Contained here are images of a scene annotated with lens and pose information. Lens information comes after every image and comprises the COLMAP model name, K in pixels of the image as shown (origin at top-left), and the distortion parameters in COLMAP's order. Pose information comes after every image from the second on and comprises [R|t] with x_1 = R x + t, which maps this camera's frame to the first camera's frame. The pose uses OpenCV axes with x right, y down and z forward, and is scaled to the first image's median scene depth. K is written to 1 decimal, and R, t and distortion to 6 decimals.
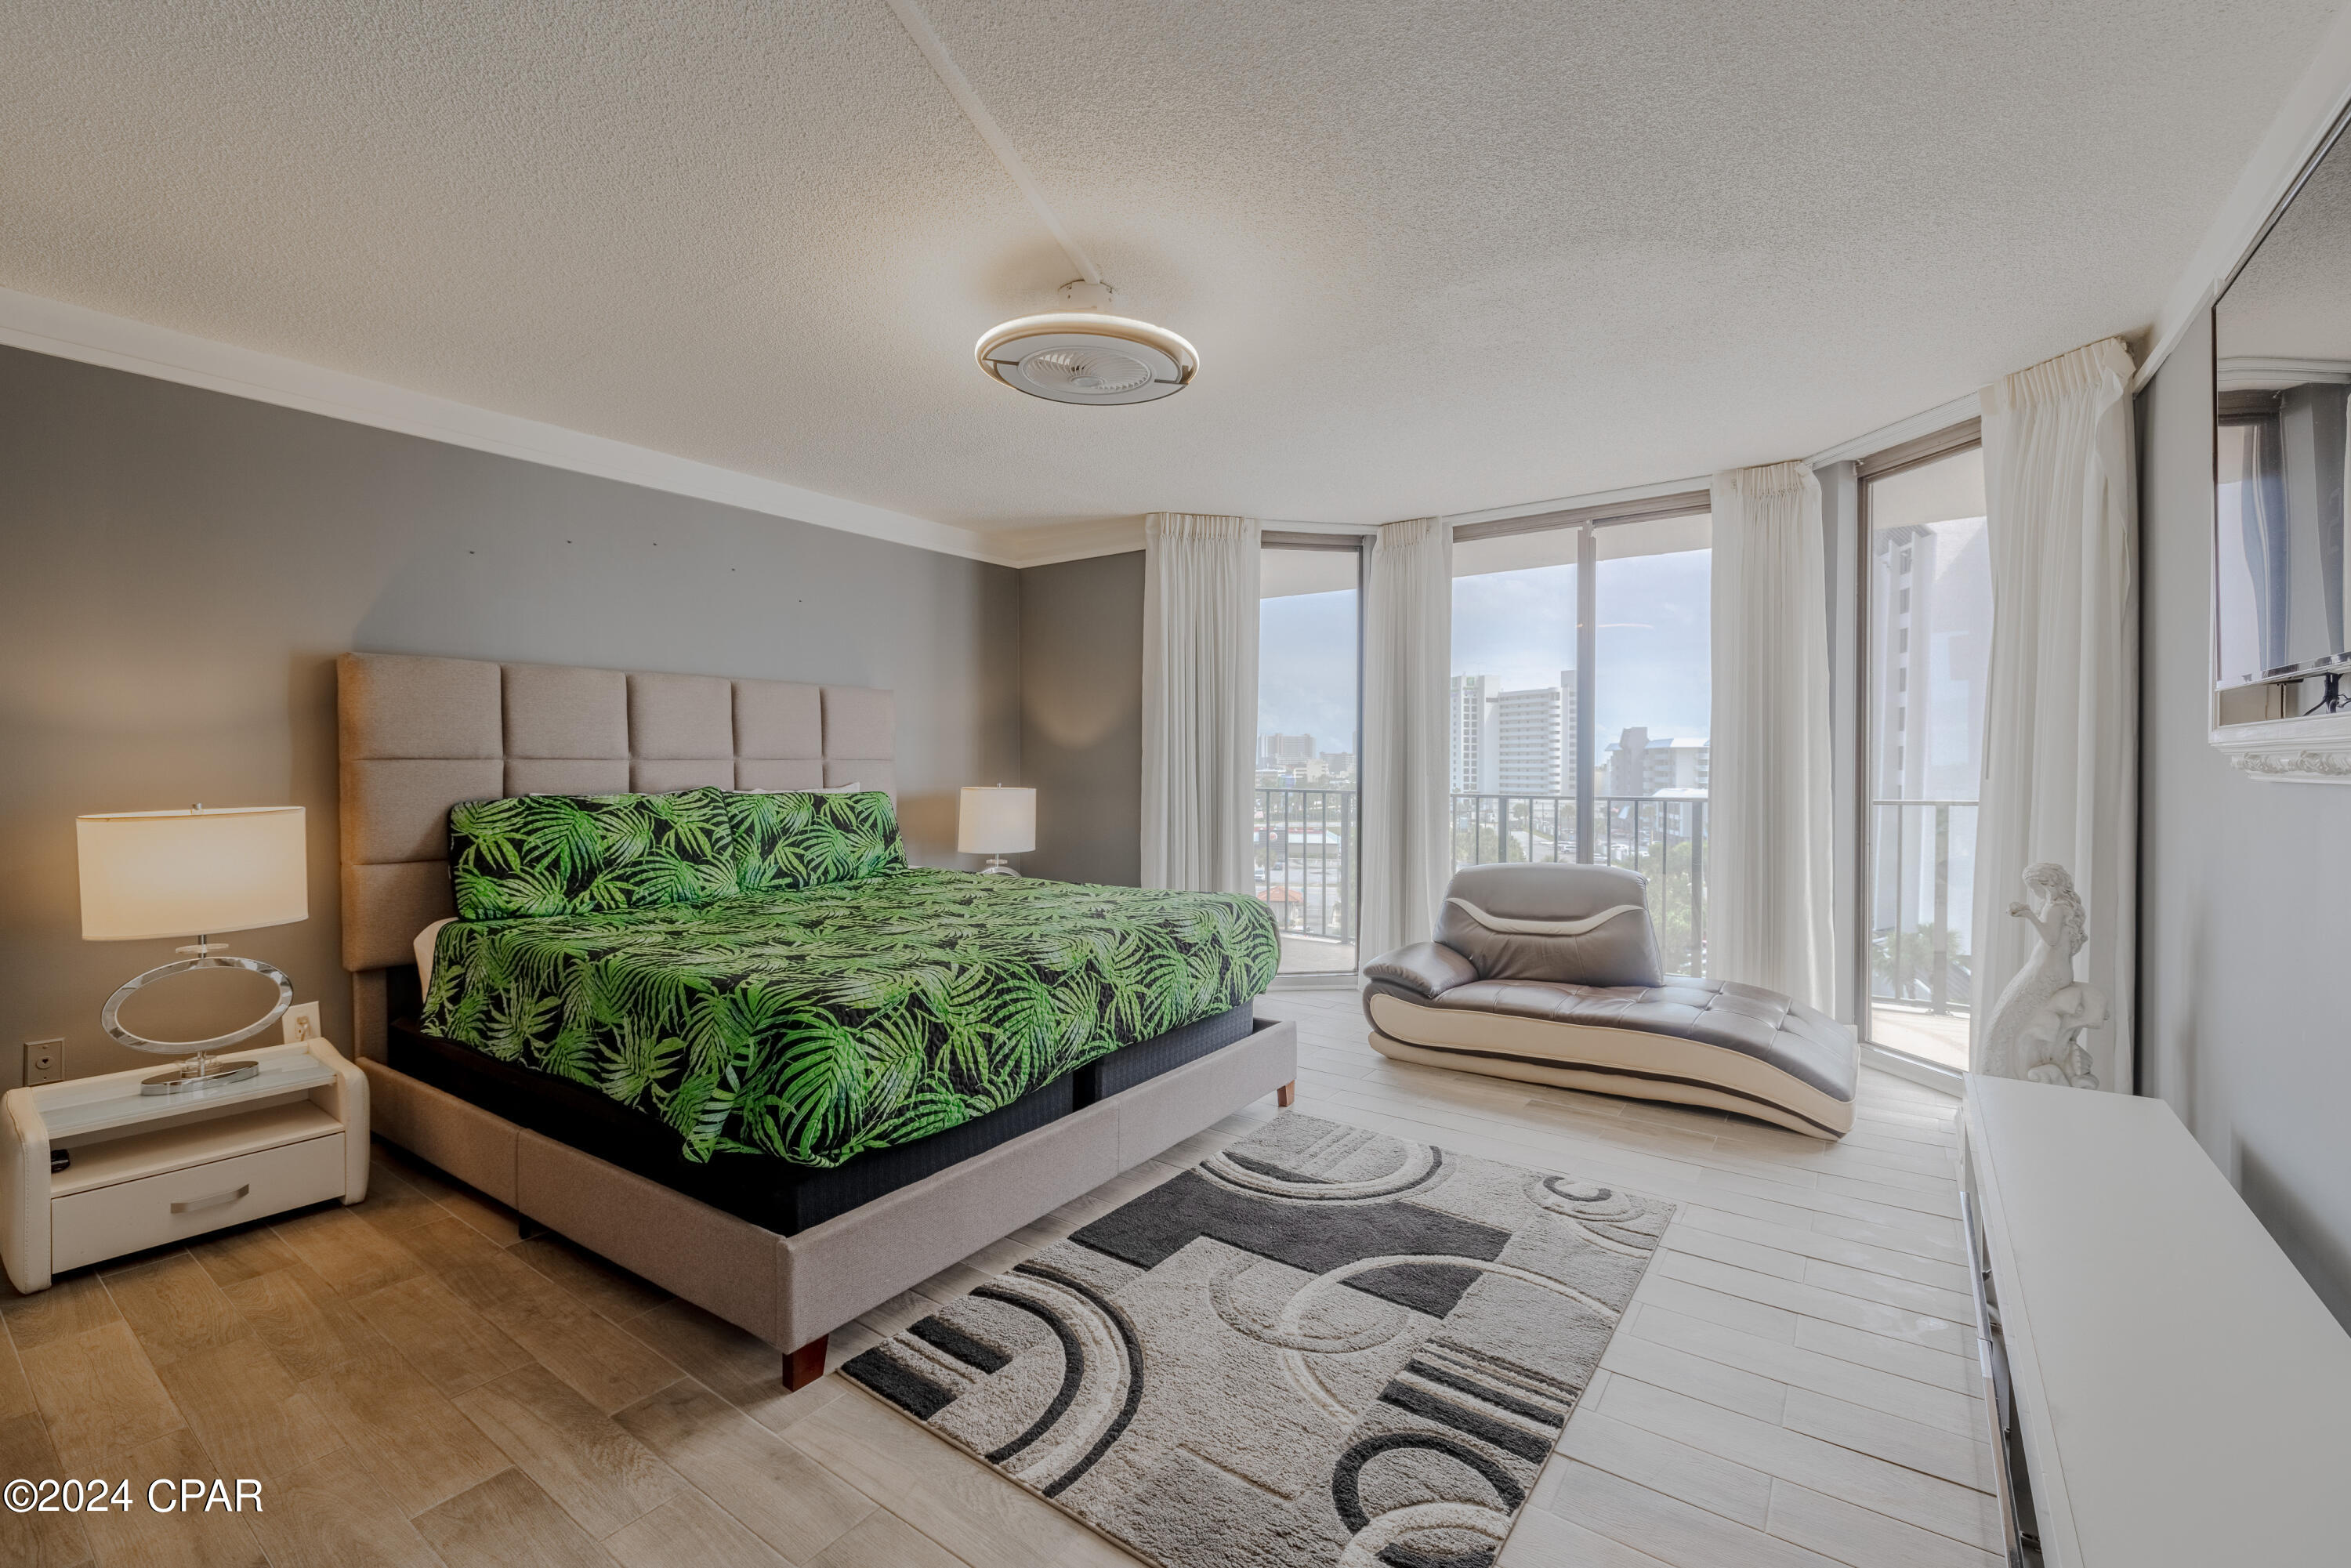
lens RADIAL K [[1001.6, 0, 1169.9], [0, 1001.6, 771.3], [0, 0, 1]] dist [0.001467, 0.000079]
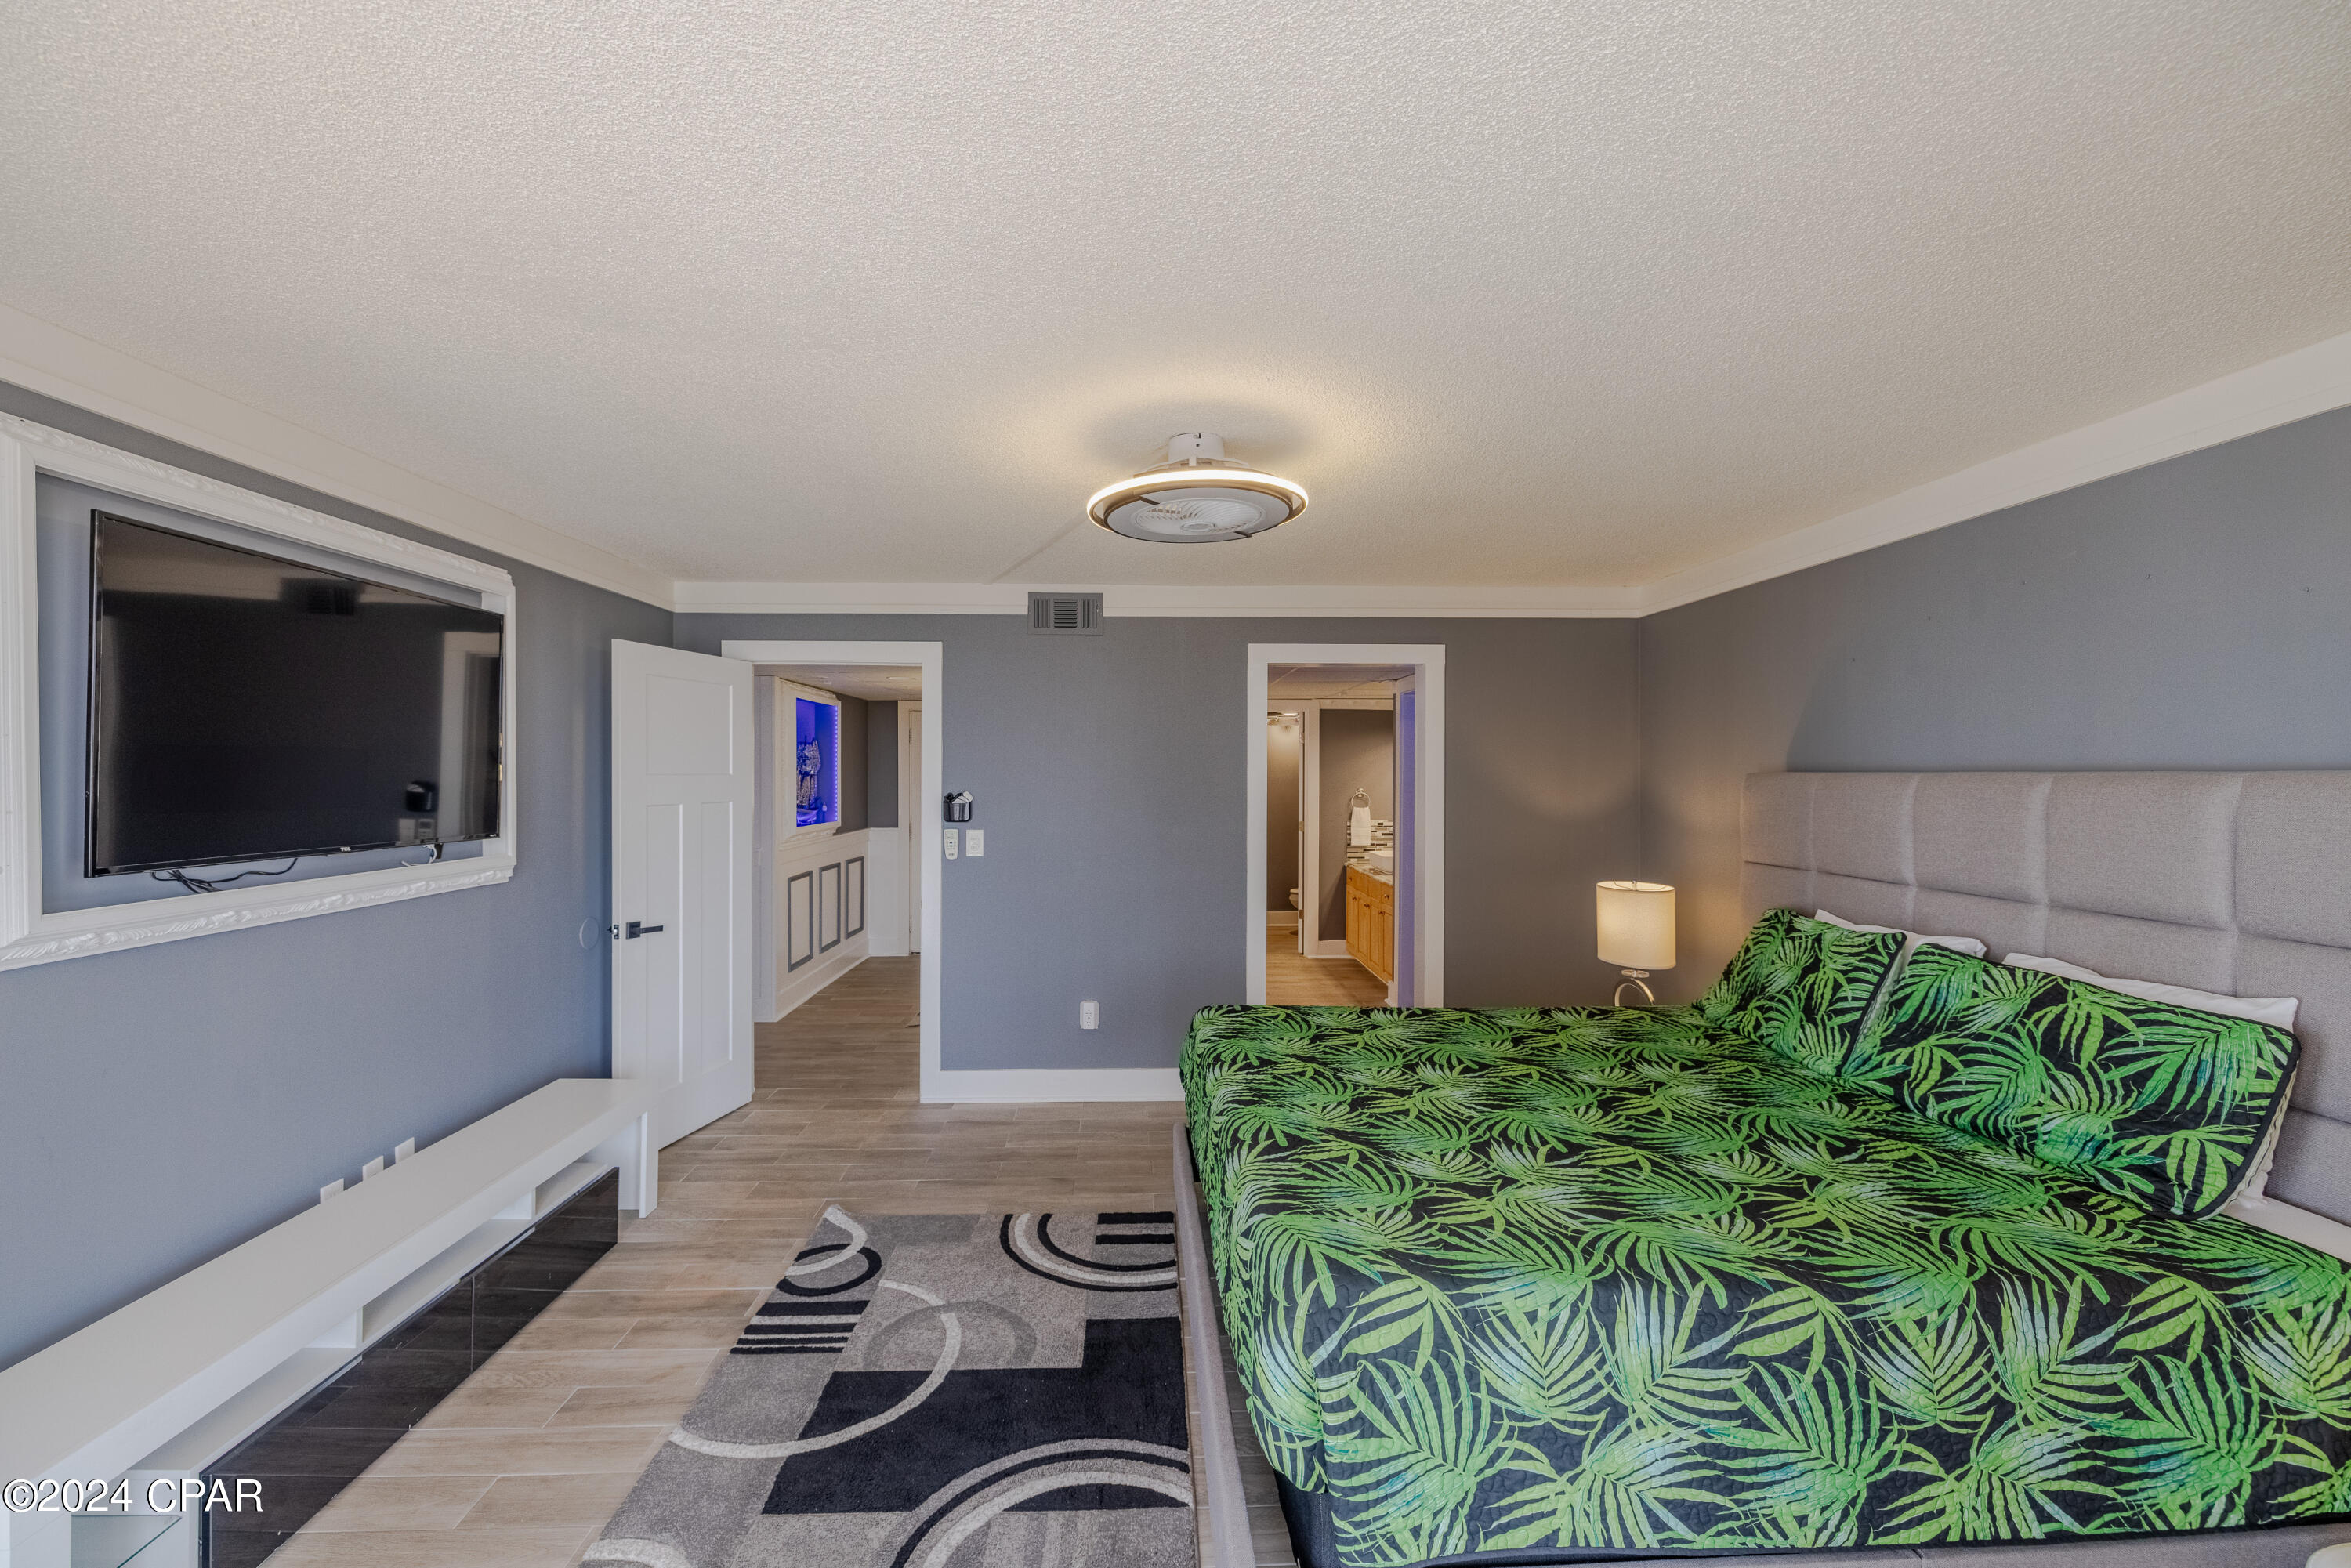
lens RADIAL K [[1001.6, 0, 1169.9], [0, 1001.6, 771.3], [0, 0, 1]] dist [0.001467, 0.000079]
pose [[-0.789419, 0.001321, -0.613853, 0.456594], [-0.007279, 0.999907, 0.011513, -0.121110], [0.613812, 0.013557, -0.789336, 1.440494]]
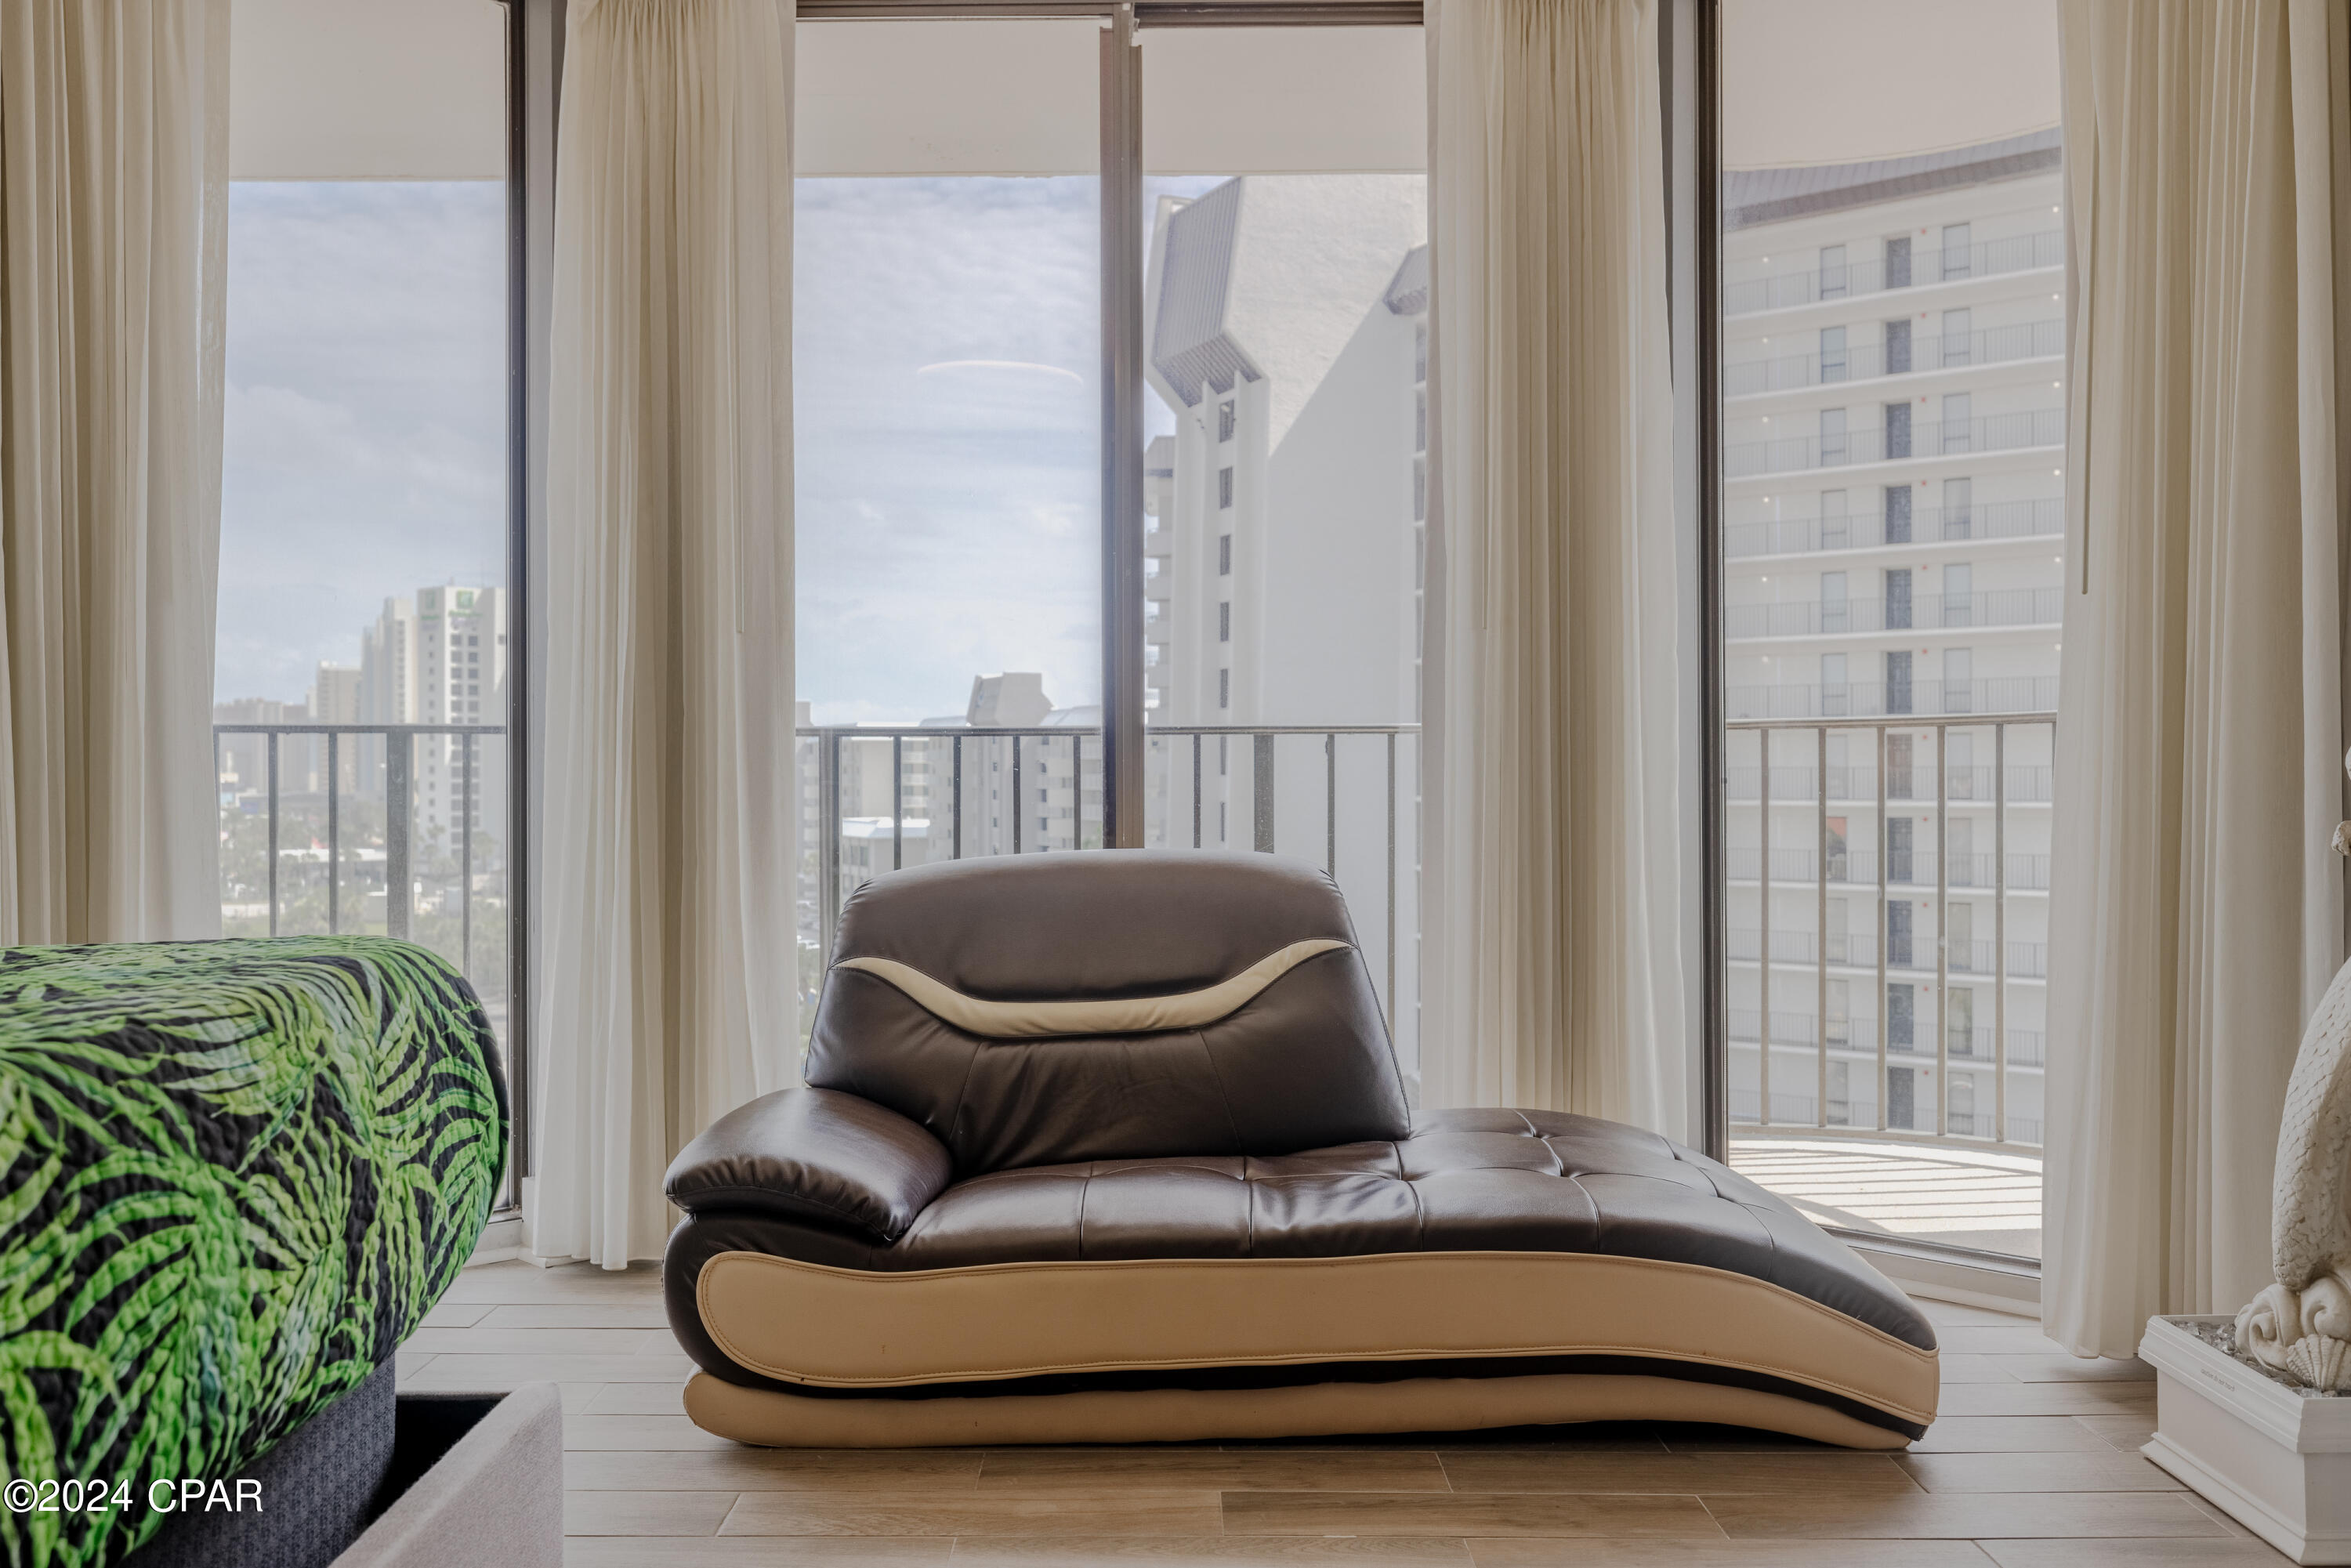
lens RADIAL K [[2092.1, 0, 1168.7], [0, 2092.1, 770.2], [0, 0, 1]] dist [0.006761, -0.000776]
pose [[0.815425, -0.001967, 0.578860, -0.078948], [0.007999, 0.999937, -0.007869, 0.092294], [-0.578808, 0.011047, 0.815389, 0.459875]]
